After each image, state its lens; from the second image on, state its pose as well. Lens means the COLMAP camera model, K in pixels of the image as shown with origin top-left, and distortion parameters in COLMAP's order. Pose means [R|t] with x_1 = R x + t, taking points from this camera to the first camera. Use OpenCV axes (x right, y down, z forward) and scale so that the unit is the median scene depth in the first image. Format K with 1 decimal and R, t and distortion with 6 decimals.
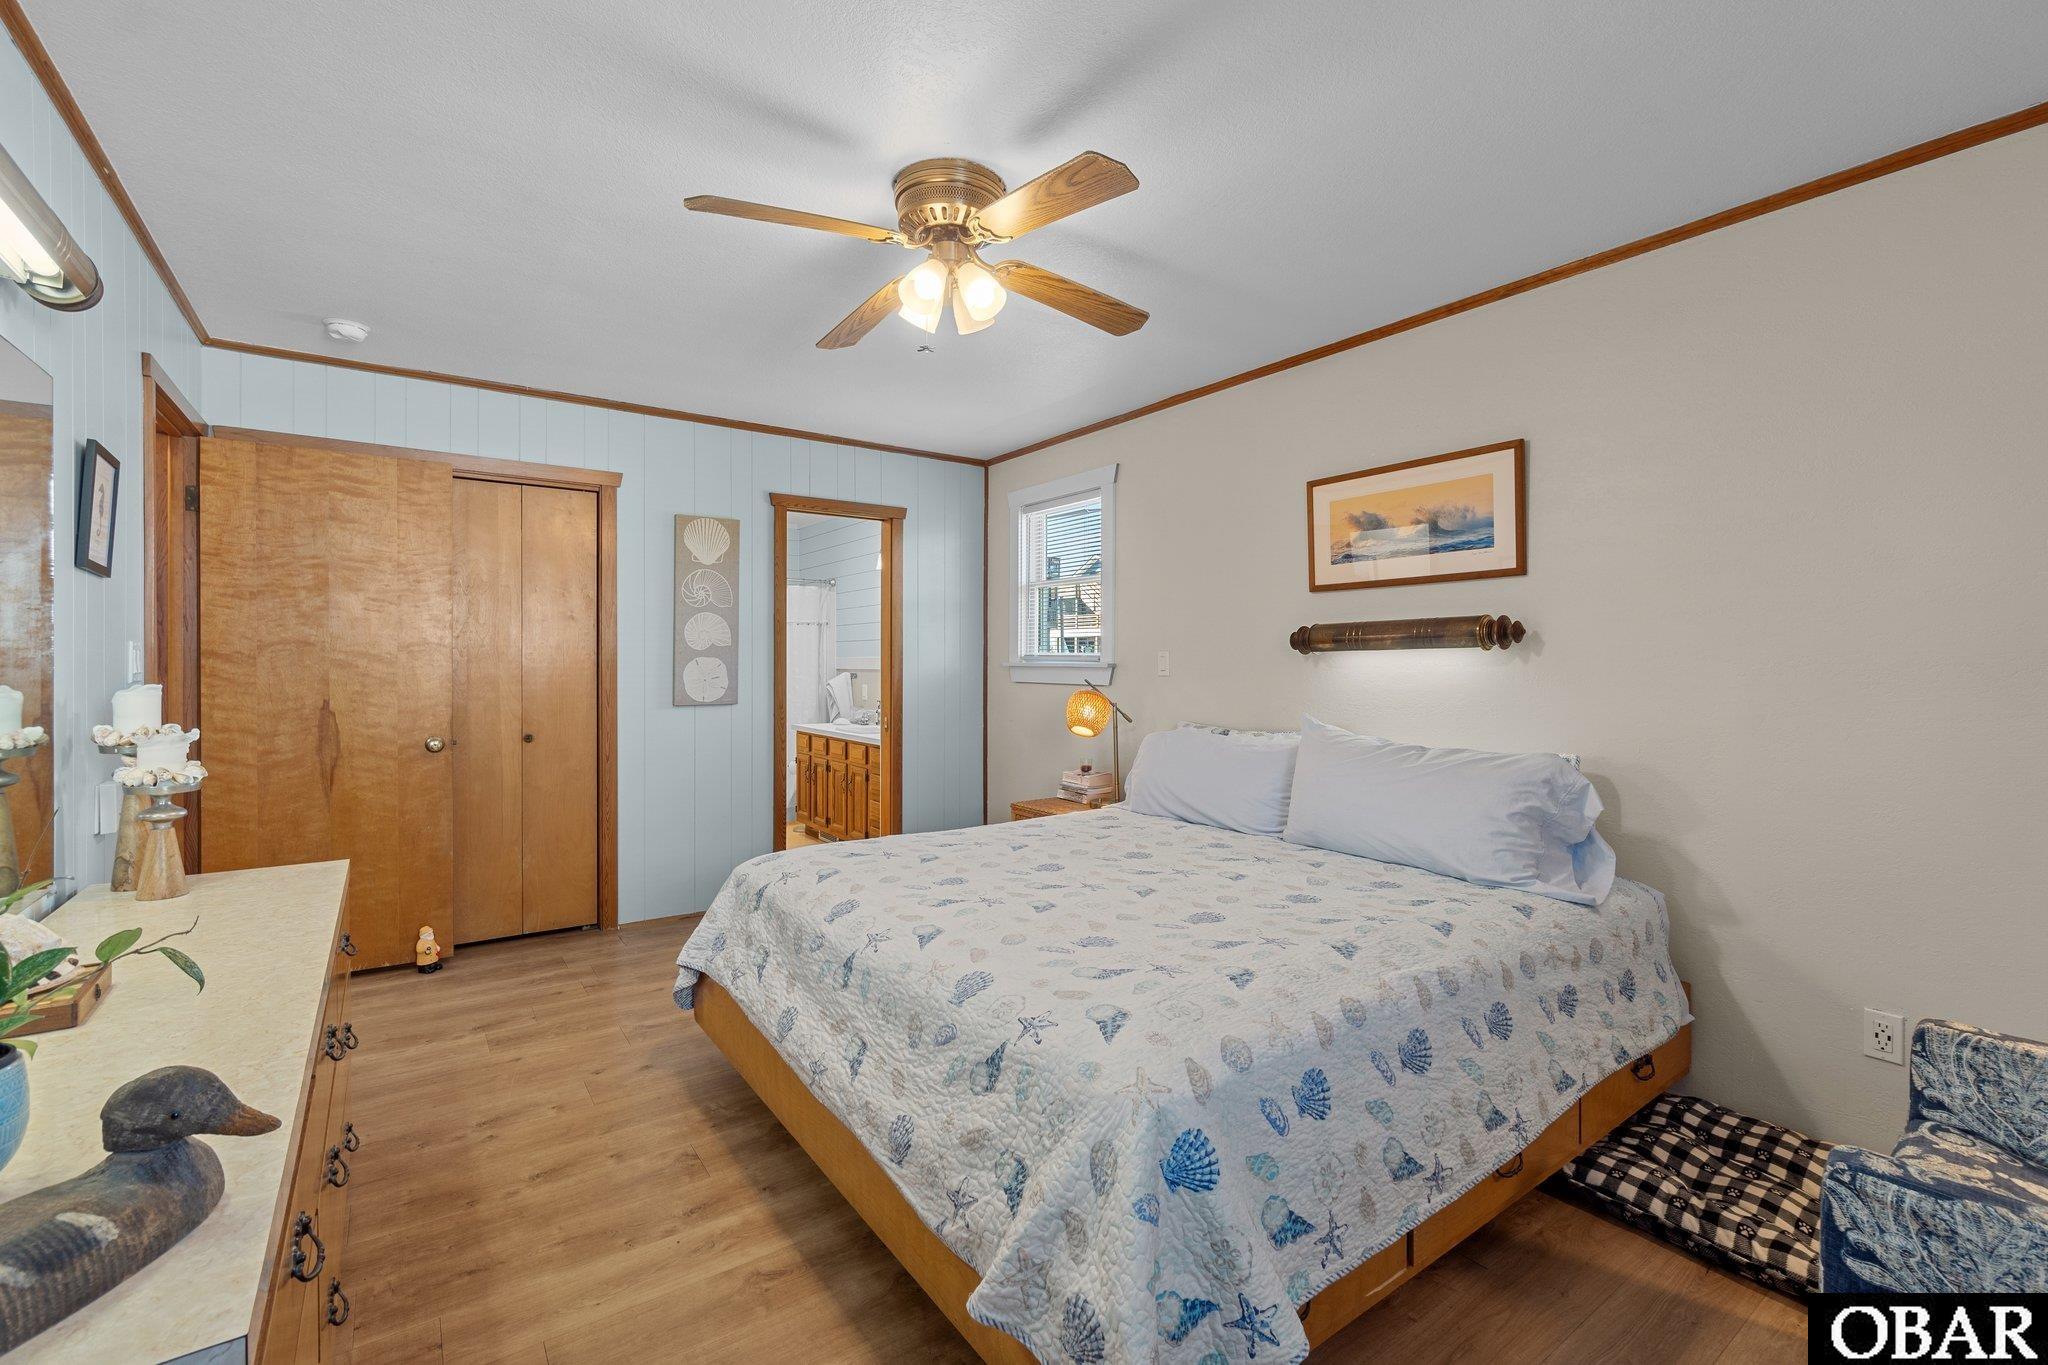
lens RADIAL K [[881.1, 0, 1029.6], [0, 881.1, 673.4], [0, 0, 1]] dist [-0.000505, 0.000112]
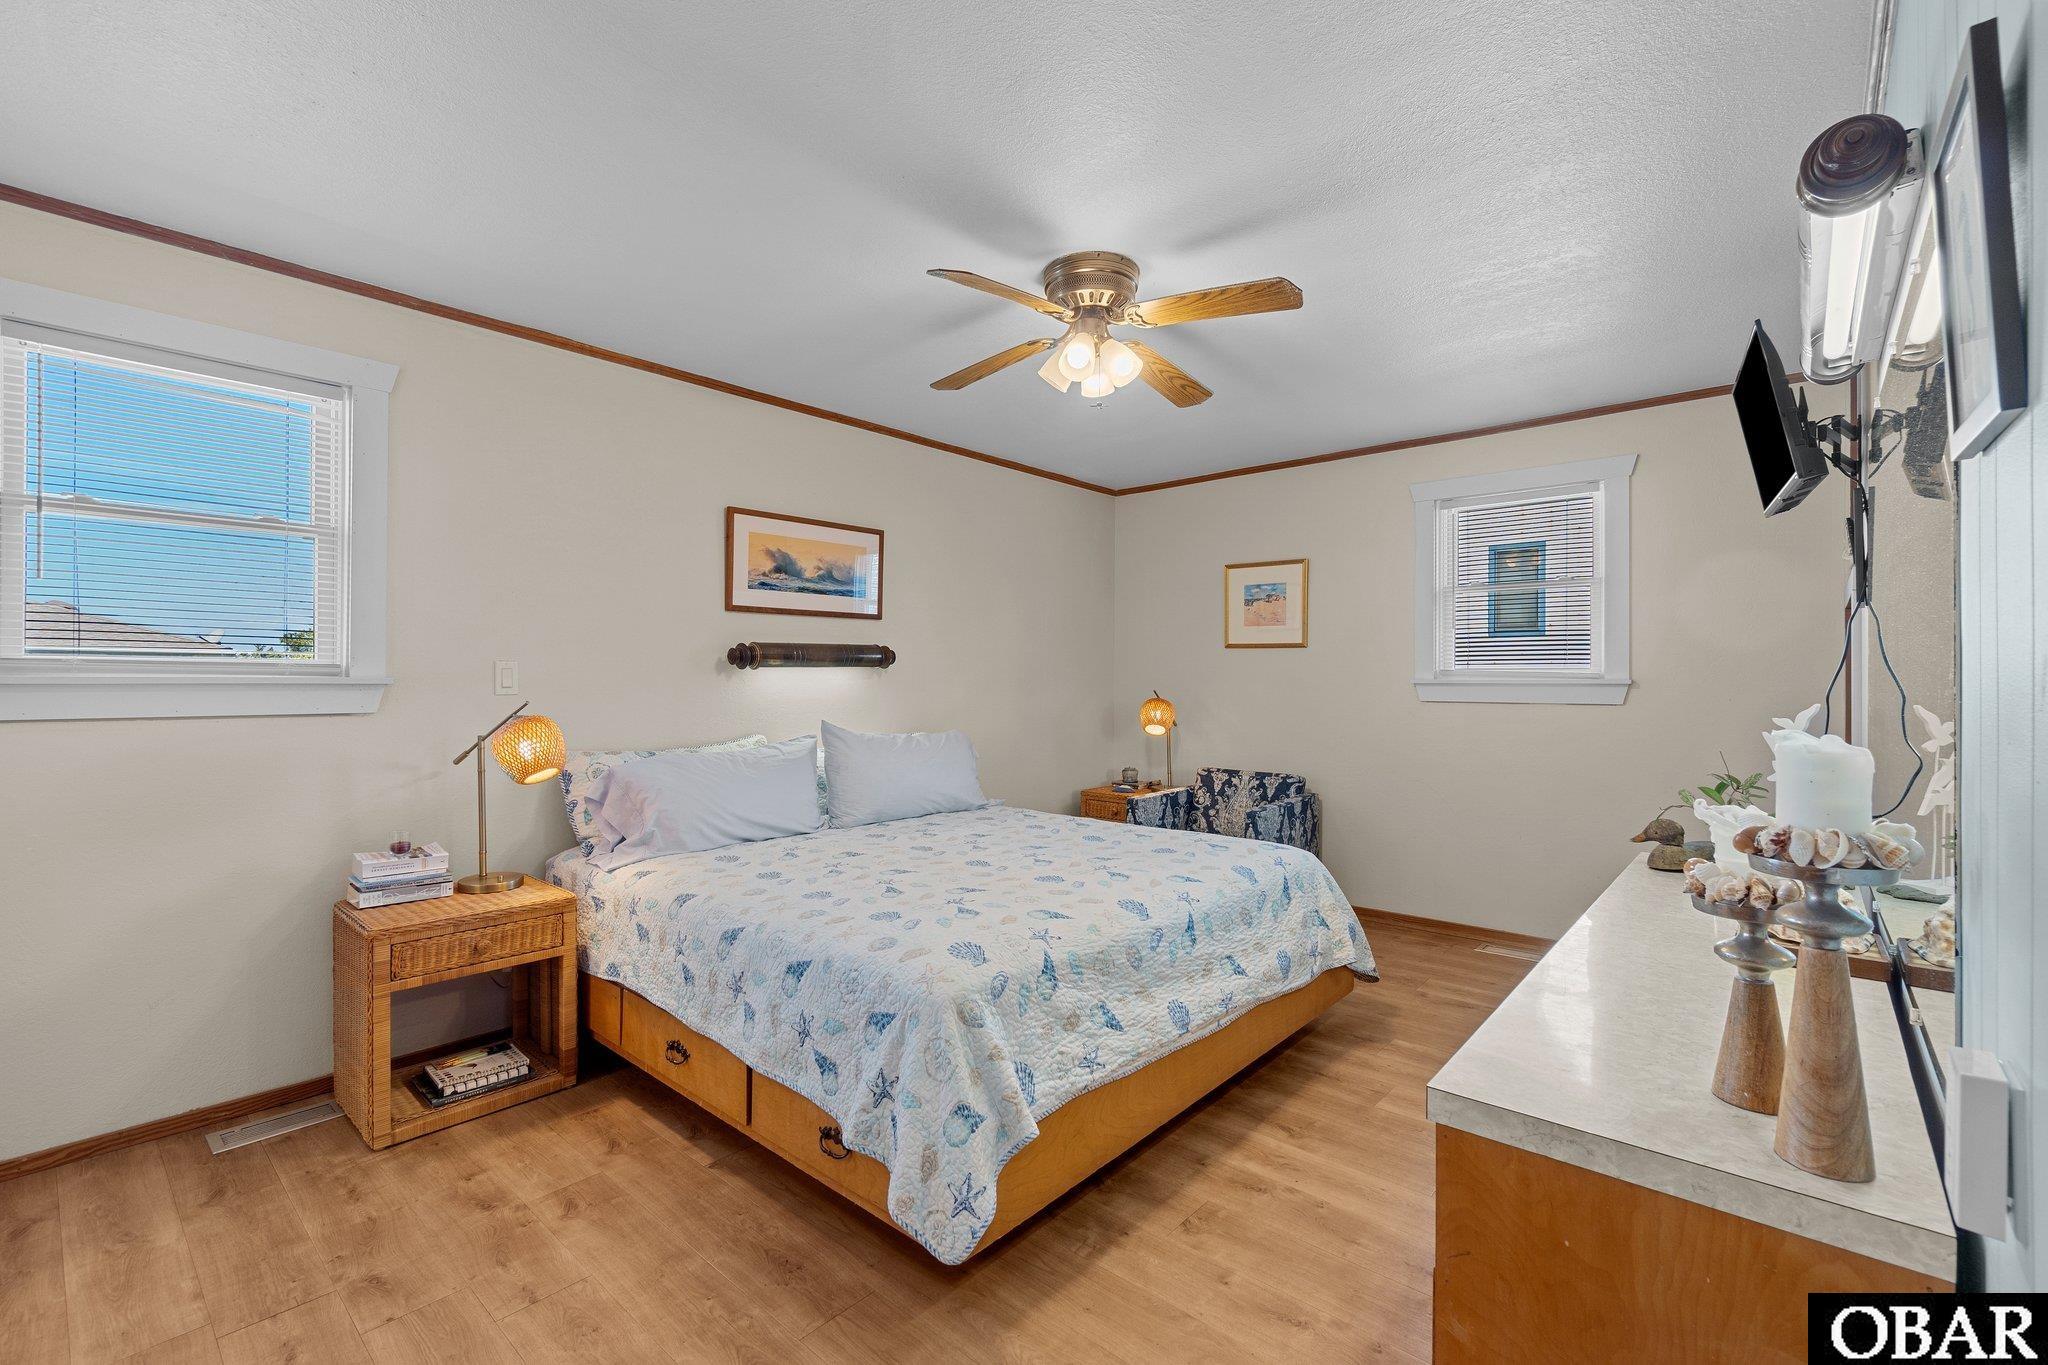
lens RADIAL K [[881.1, 0, 1029.6], [0, 881.1, 673.4], [0, 0, 1]] dist [-0.000505, 0.000112]
pose [[-0.218623, -0.000397, 0.975809, -1.159465], [0.008318, 0.999963, 0.002271, -0.022725], [-0.975774, 0.008613, -0.218612, 1.269196]]
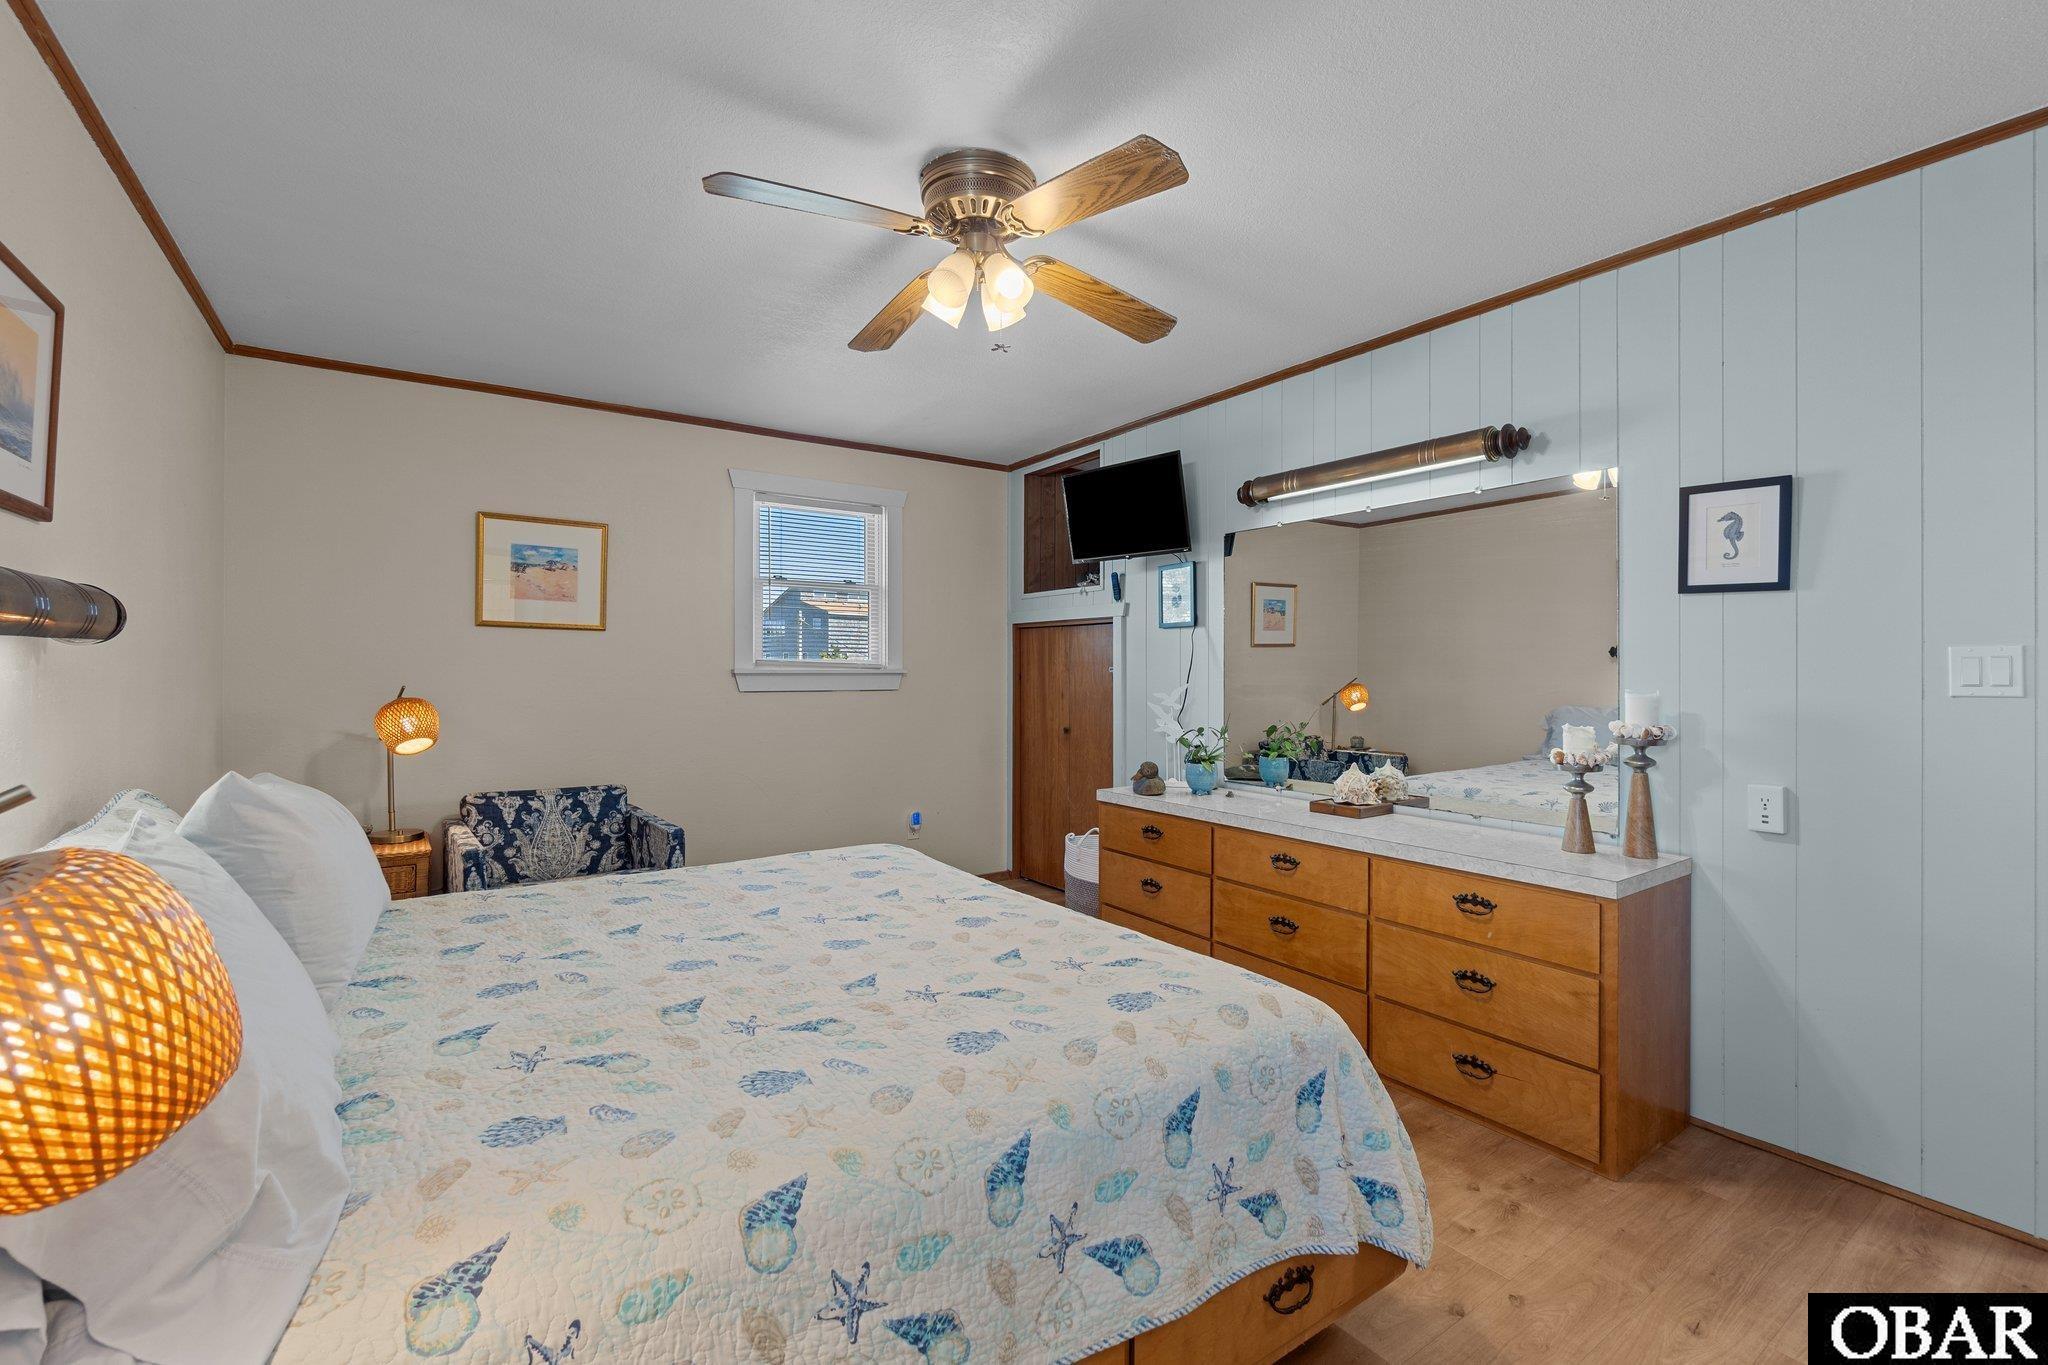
lens RADIAL K [[881.1, 0, 1029.6], [0, 881.1, 673.4], [0, 0, 1]] dist [-0.000505, 0.000112]
pose [[-0.999753, -0.008384, 0.020586, -0.161217], [-0.008088, 0.999864, 0.014383, -0.022235], [-0.020704, 0.014213, -0.999685, 1.874197]]
